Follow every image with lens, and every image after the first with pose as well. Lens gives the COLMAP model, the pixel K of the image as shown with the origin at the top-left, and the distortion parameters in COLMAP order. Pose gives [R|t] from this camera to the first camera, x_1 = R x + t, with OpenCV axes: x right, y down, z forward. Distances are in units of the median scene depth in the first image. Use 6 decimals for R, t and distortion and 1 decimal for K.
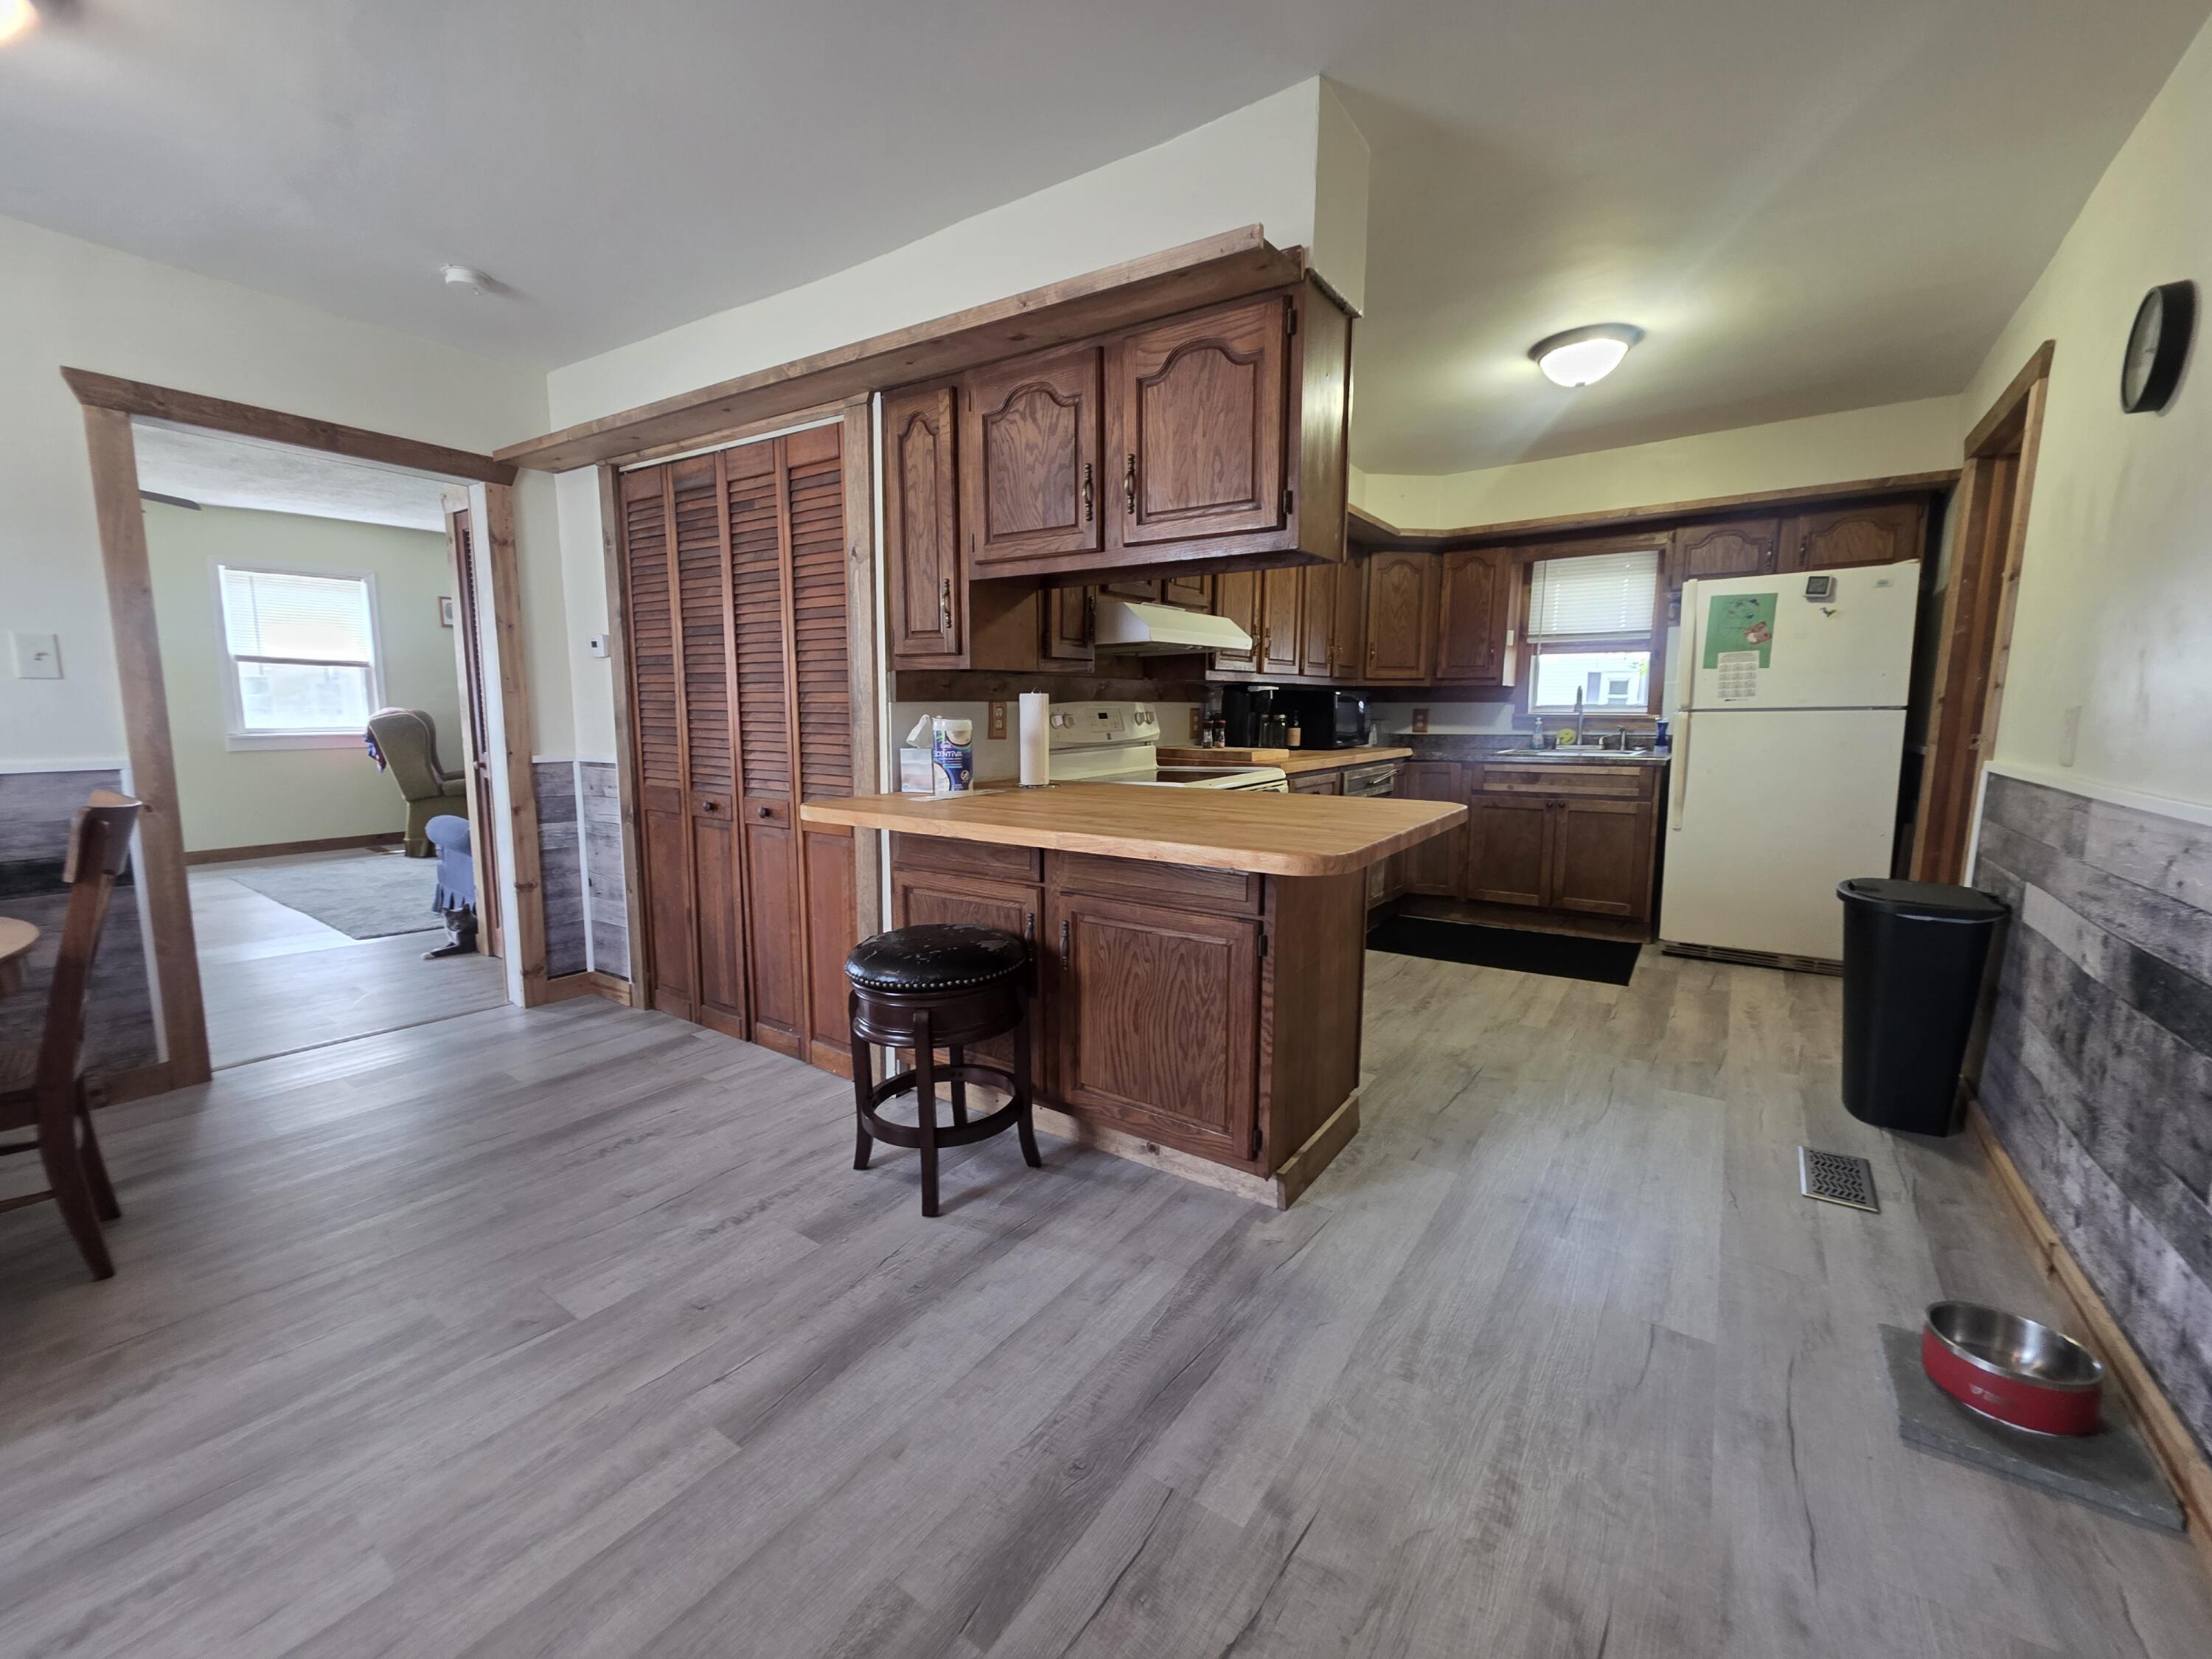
lens RADIAL K [[882.5, 0, 1100.1], [0, 882.5, 825.3], [0, 0, 1]] dist [-0.000136, -0.000694]
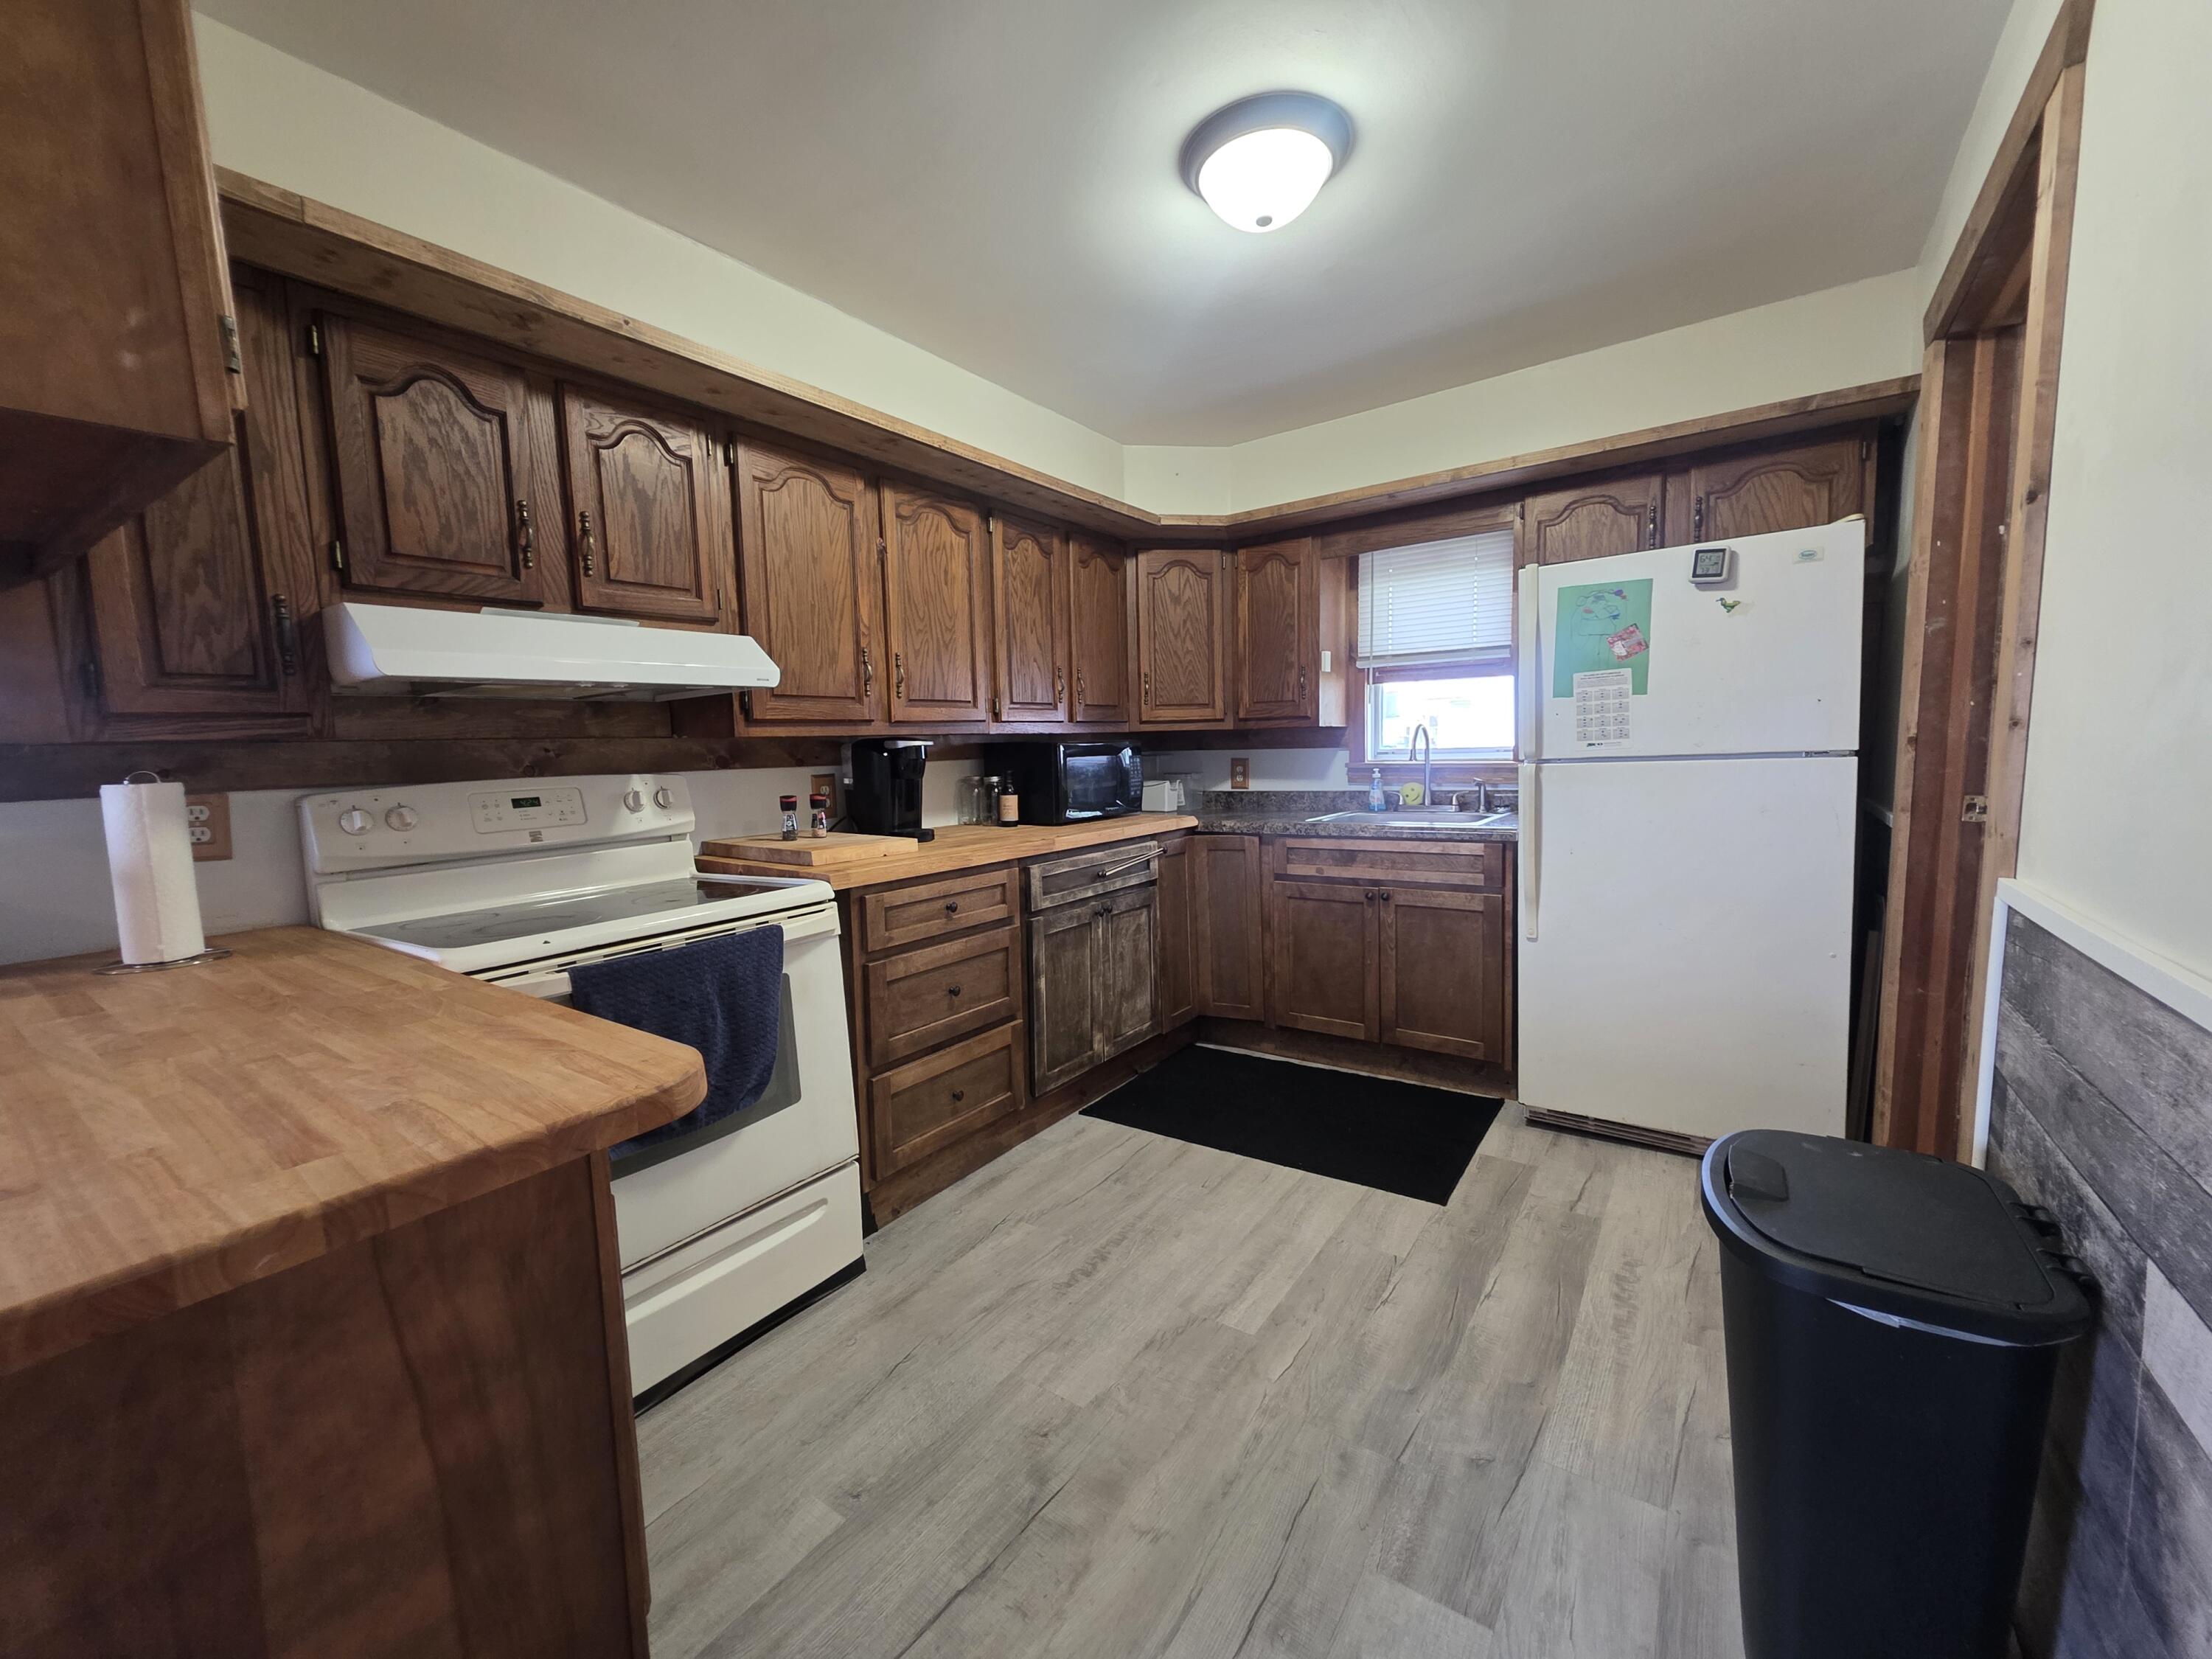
lens RADIAL K [[882.5, 0, 1108.0], [0, 882.5, 827.3], [0, 0, 1]] dist [-0.000136, -0.000694]
pose [[0.999612, -0.026838, 0.007515, 0.480447], [0.027120, 0.998822, -0.040246, -0.088741], [-0.006426, 0.040434, 0.999162, 0.486745]]
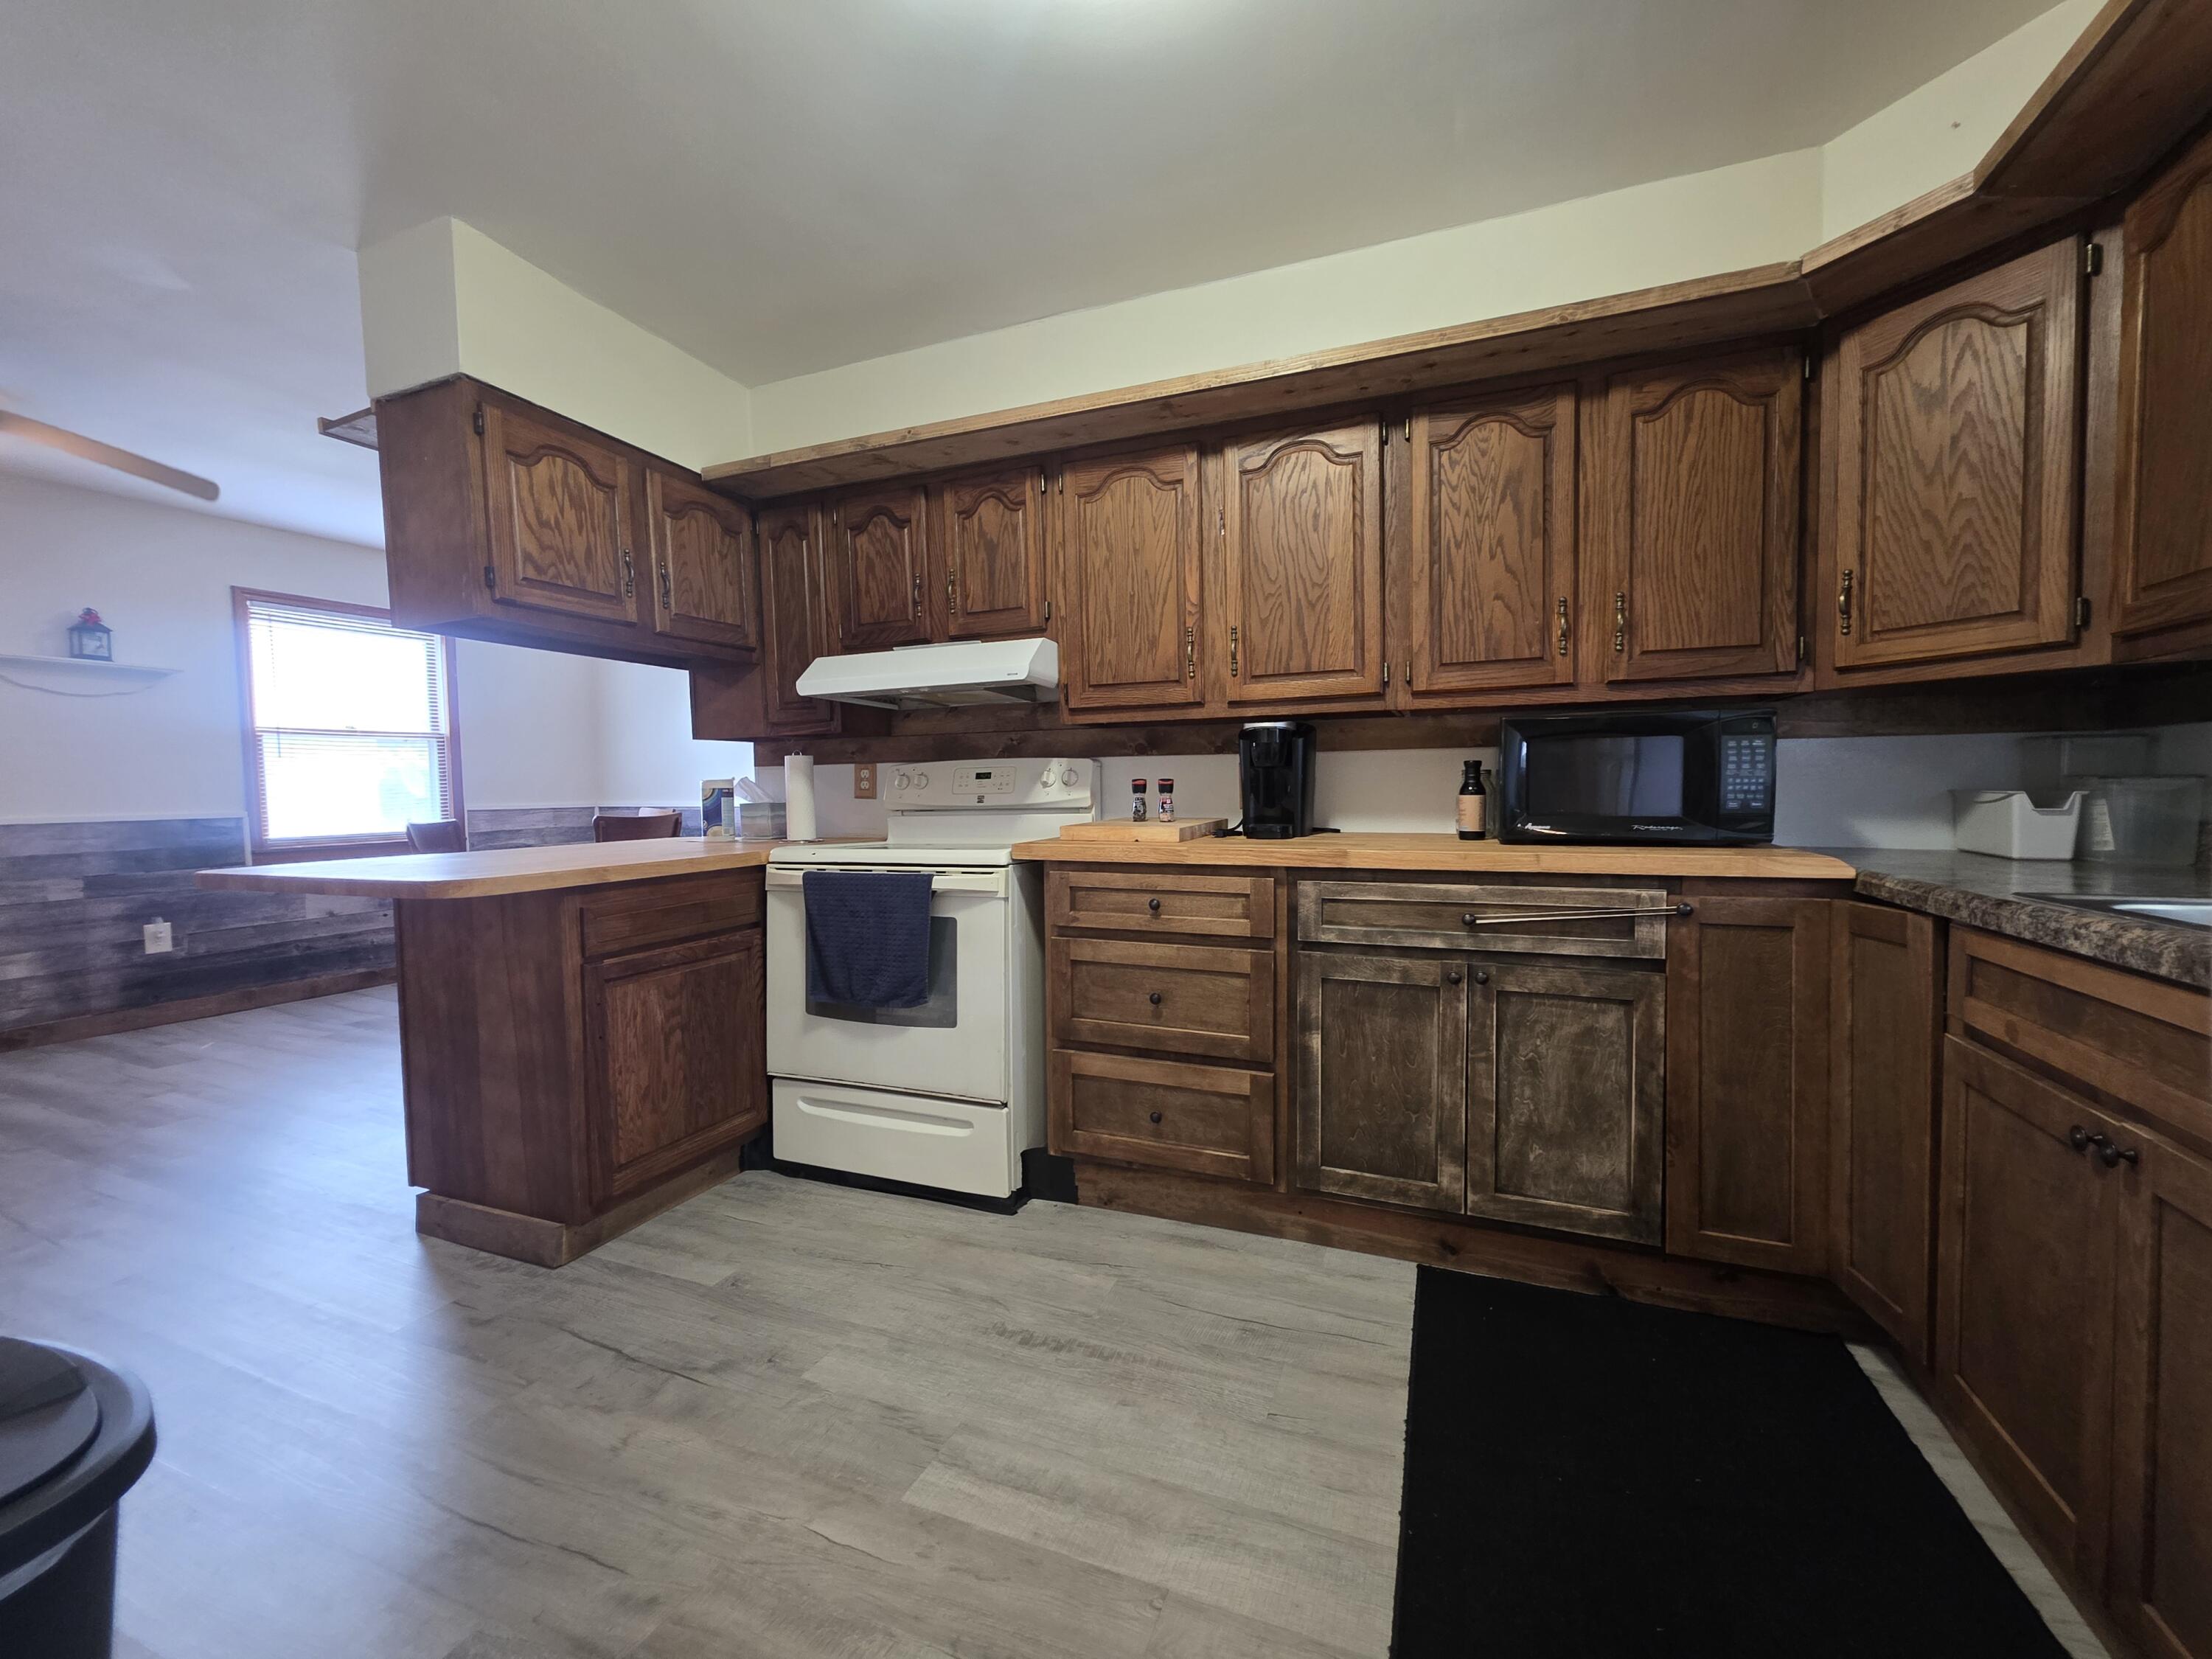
lens RADIAL K [[882.5, 0, 1103.3], [0, 882.5, 825.9], [0, 0, 1]] dist [-0.000136, -0.000694]
pose [[0.240862, 0.042027, -0.969649, 1.067818], [-0.116812, 0.993055, 0.014026, -0.123690], [0.963504, 0.109888, 0.244099, 1.107538]]
